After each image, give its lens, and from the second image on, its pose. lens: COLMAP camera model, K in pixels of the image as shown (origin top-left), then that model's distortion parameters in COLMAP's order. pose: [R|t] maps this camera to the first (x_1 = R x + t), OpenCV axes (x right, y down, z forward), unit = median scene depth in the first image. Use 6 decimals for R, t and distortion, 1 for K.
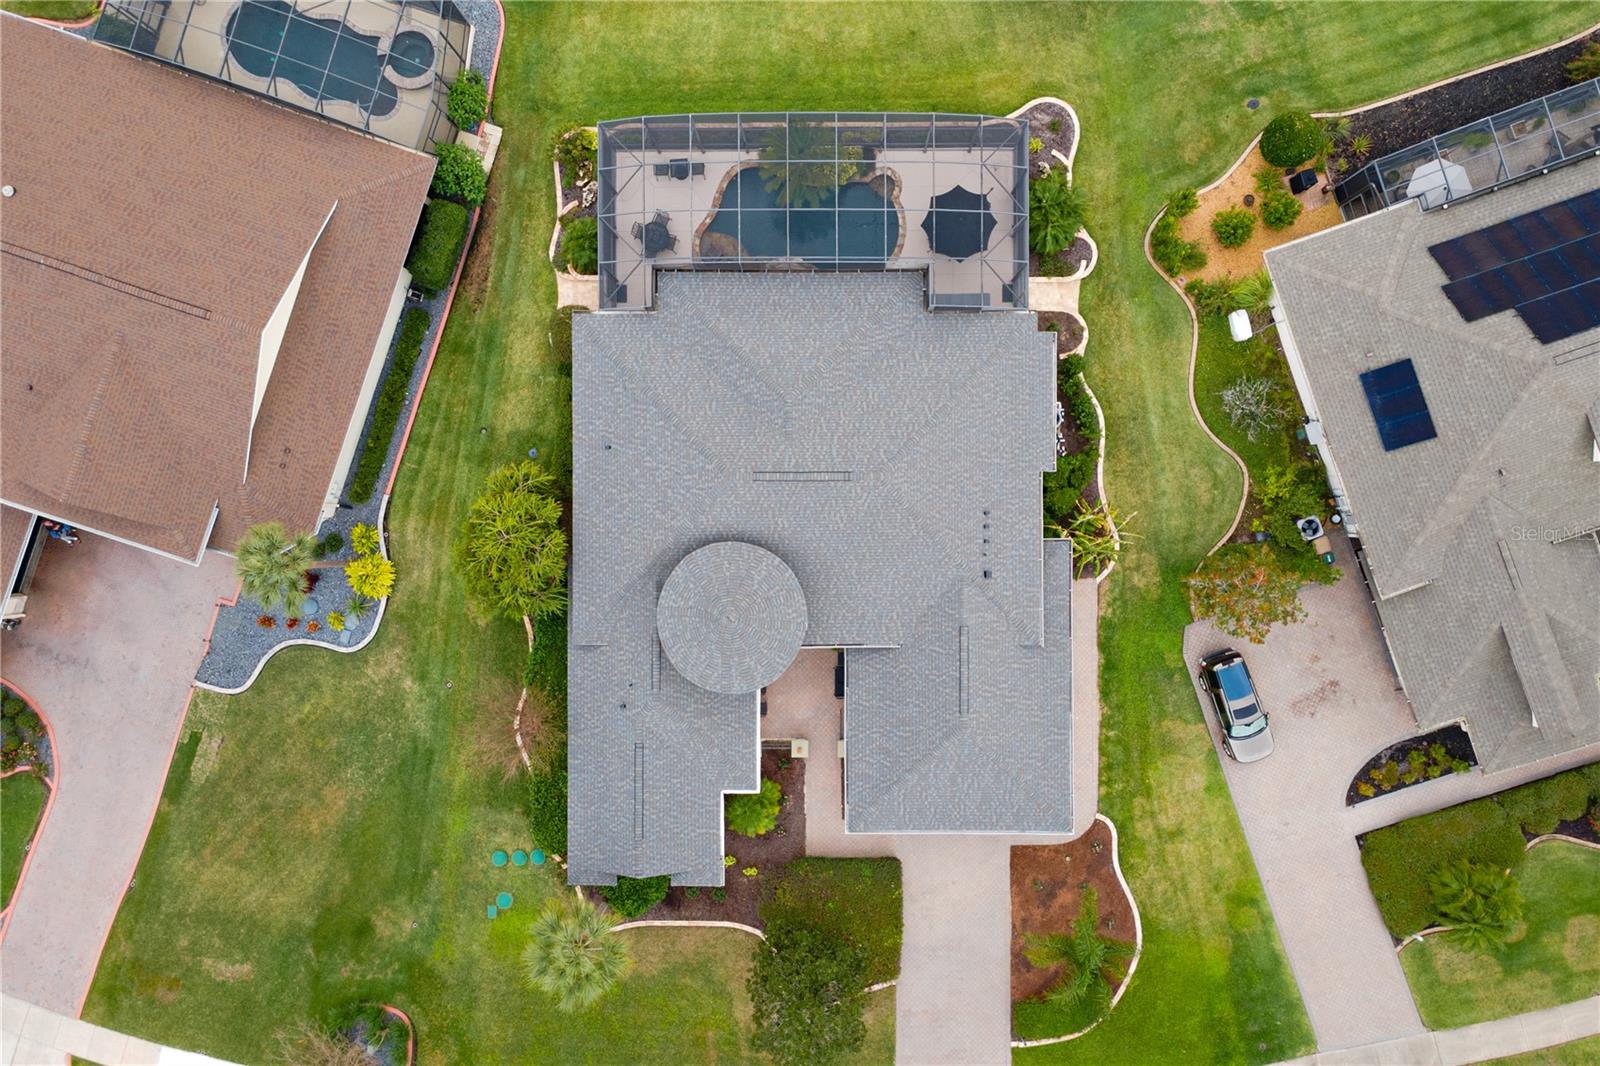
lens RADIAL K [[1242.6, 0, 790.6], [0, 1242.6, 589.8], [0, 0, 1]] dist [0.008981, 0.033927]
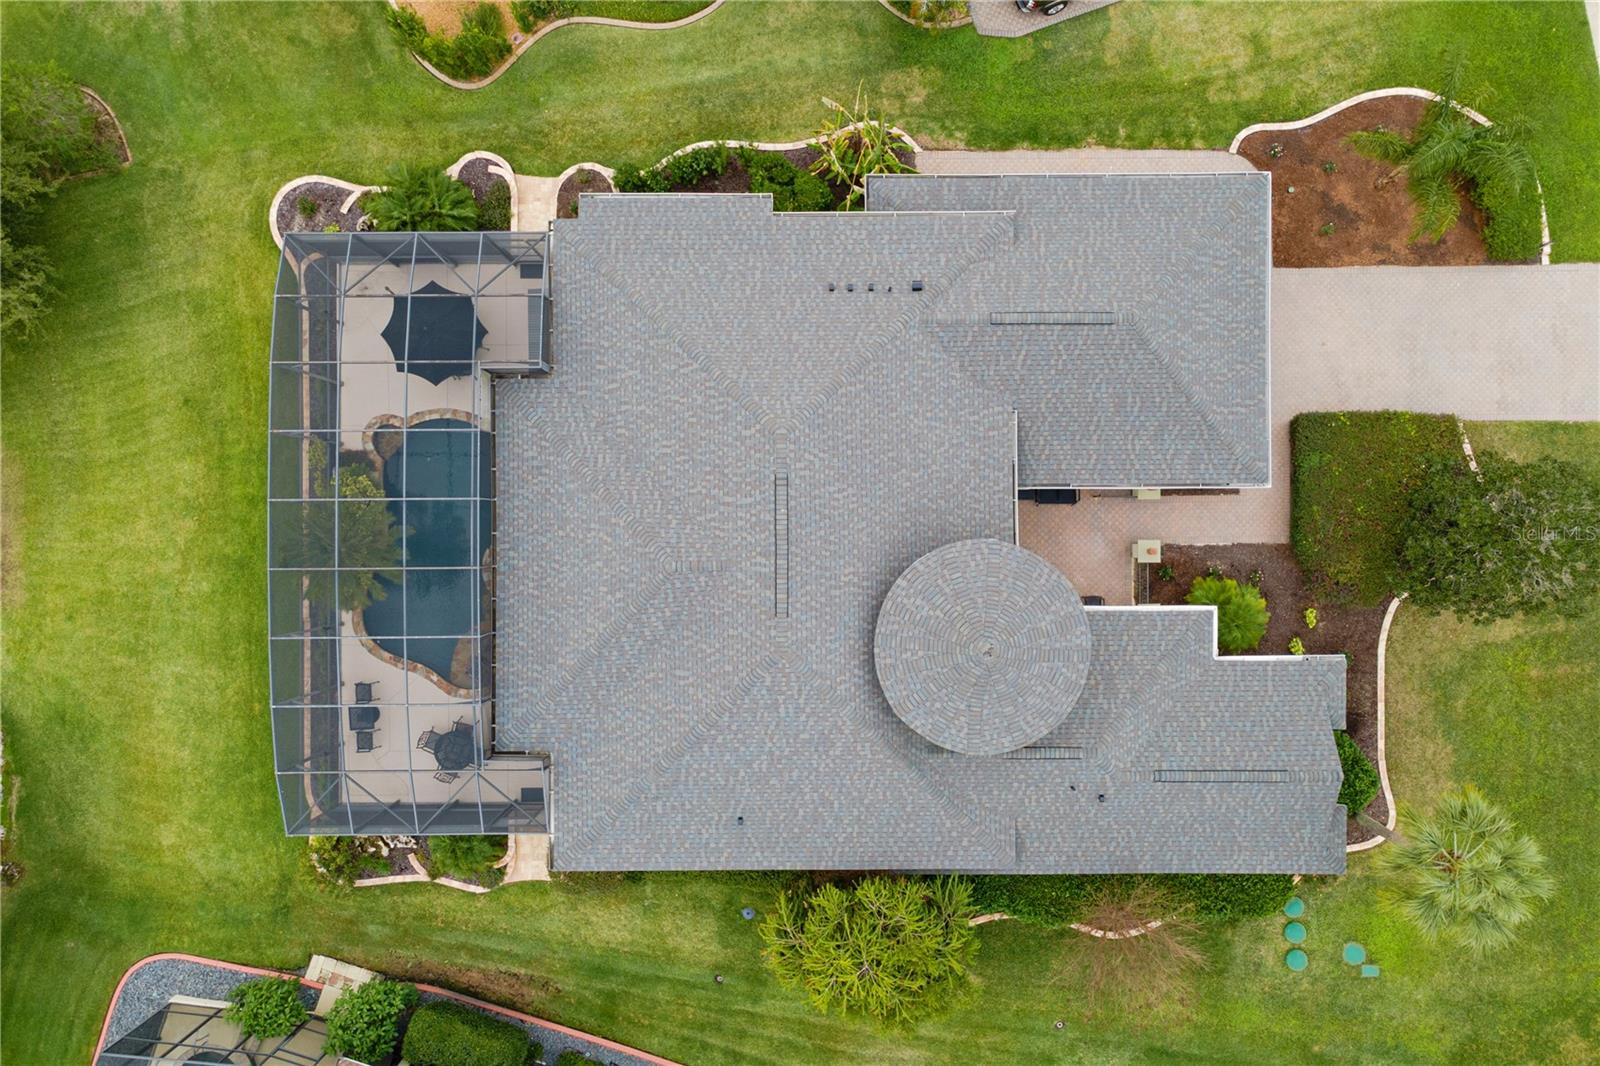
lens RADIAL K [[1126.2, 0, 800.0], [0, 1126.2, 533.0], [0, 0, 1]] dist [0.025310, 0.004343]
pose [[-0.003017, -0.999383, 0.034988, -0.004771], [0.998026, -0.005205, -0.062590, -0.037775], [0.062734, 0.034730, 0.997426, 0.338902]]
